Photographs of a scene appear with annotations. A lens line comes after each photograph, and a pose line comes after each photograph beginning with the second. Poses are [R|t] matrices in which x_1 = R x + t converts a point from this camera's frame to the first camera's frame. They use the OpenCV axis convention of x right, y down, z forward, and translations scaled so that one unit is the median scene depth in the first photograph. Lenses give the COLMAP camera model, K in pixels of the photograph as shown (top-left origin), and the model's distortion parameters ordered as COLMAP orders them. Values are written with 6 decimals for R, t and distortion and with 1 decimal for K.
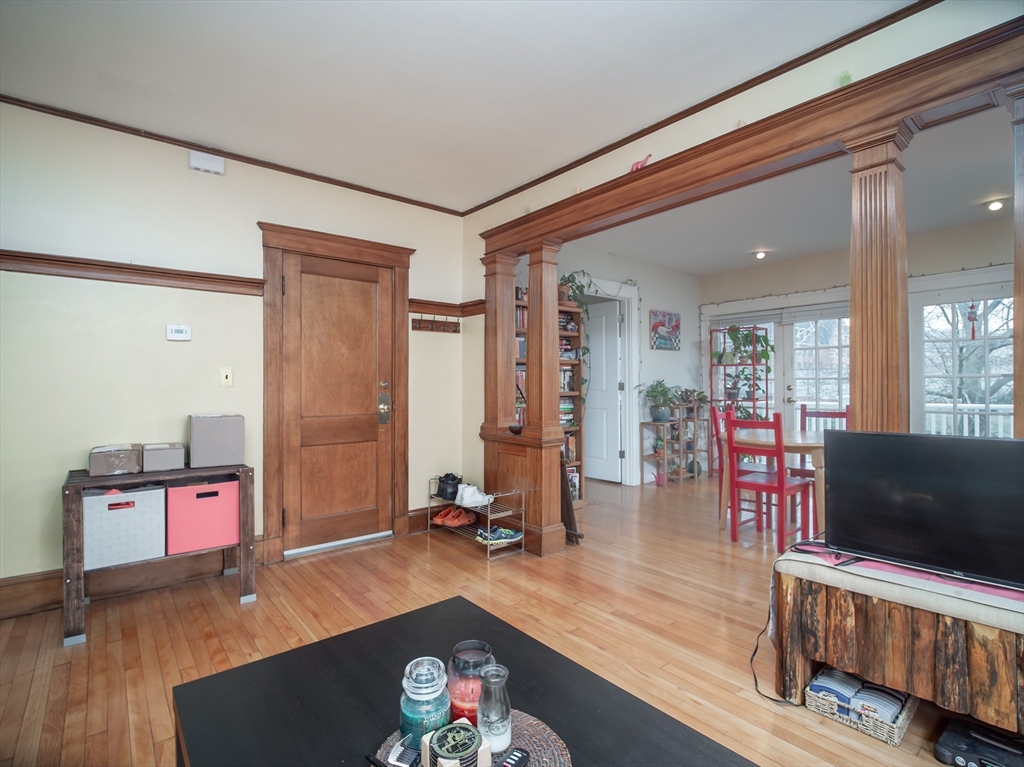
lens RADIAL K [[485.5, 0, 516.4], [0, 485.5, 384.3], [0, 0, 1]] dist [-0.018168, -0.000666]
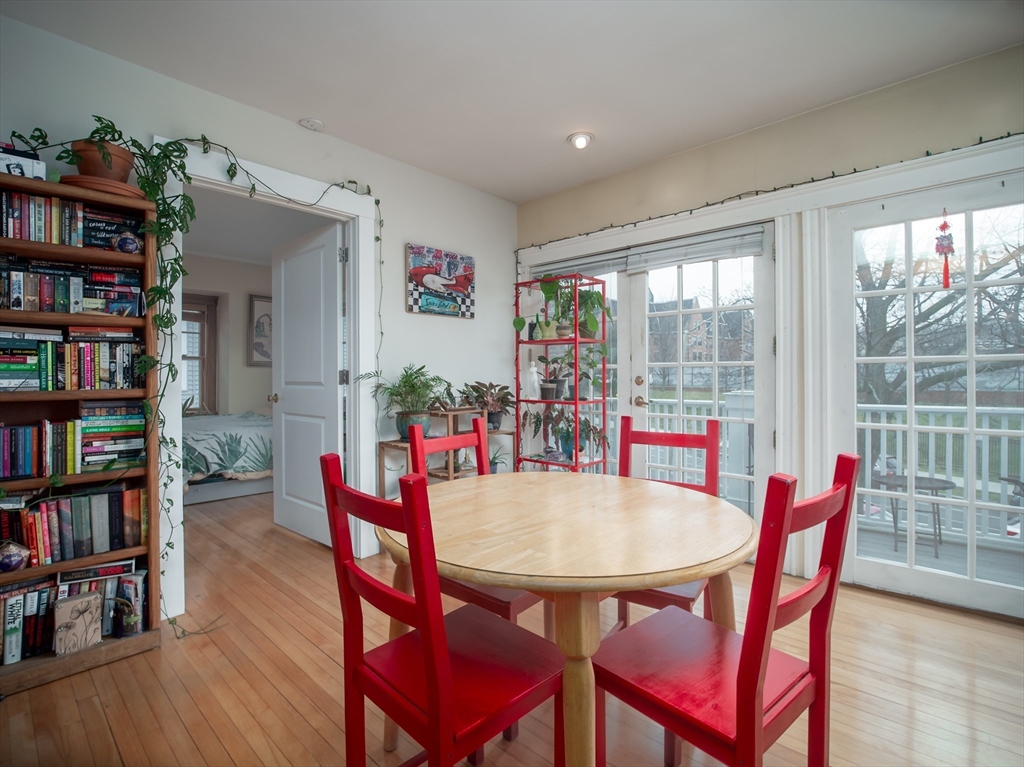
lens RADIAL K [[485.5, 0, 502.3], [0, 485.5, 380.2], [0, 0, 1]] dist [-0.018168, -0.000666]
pose [[0.992576, 0.000264, 0.121626, 0.318665], [-0.001356, 0.999960, 0.008888, 0.002384], [-0.121619, -0.008987, 0.992536, 0.416683]]
